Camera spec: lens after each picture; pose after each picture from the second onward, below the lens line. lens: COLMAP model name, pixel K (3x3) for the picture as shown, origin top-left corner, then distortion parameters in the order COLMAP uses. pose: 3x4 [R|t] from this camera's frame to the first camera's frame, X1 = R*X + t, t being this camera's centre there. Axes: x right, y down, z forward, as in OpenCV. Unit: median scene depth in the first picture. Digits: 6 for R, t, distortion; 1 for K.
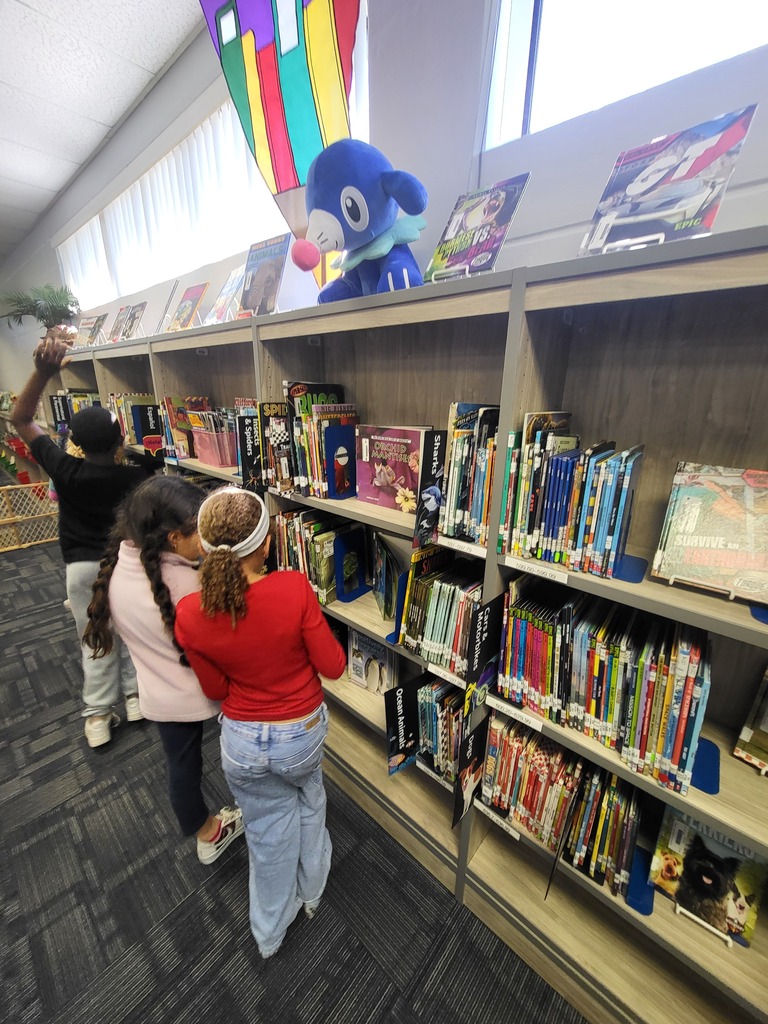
lens RADIAL K [[403.6, 0, 391.6], [0, 403.6, 512.6], [0, 0, 1]] dist [0.004045, -0.000573]
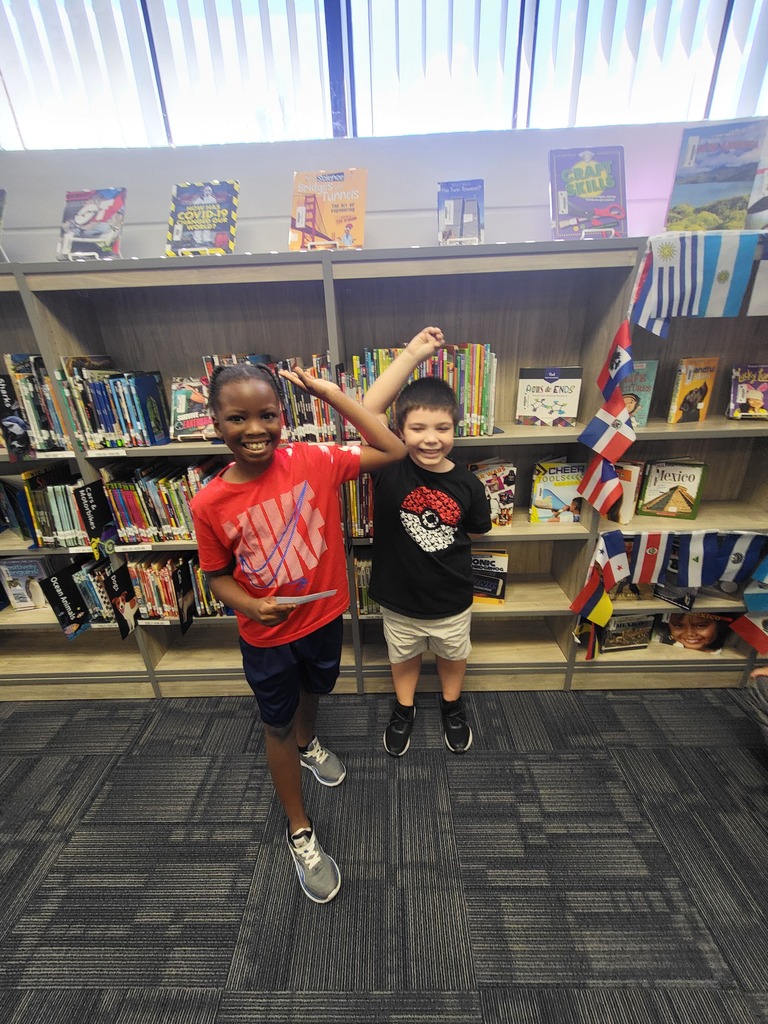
lens RADIAL K [[403.6, 0, 382.0], [0, 403.6, 504.8], [0, 0, 1]] dist [0.004045, -0.000573]
pose [[0.756322, -0.293376, 0.584729, 0.163109], [0.240898, 0.955898, 0.168011, 0.306348], [-0.608232, 0.013790, 0.793640, -0.905014]]
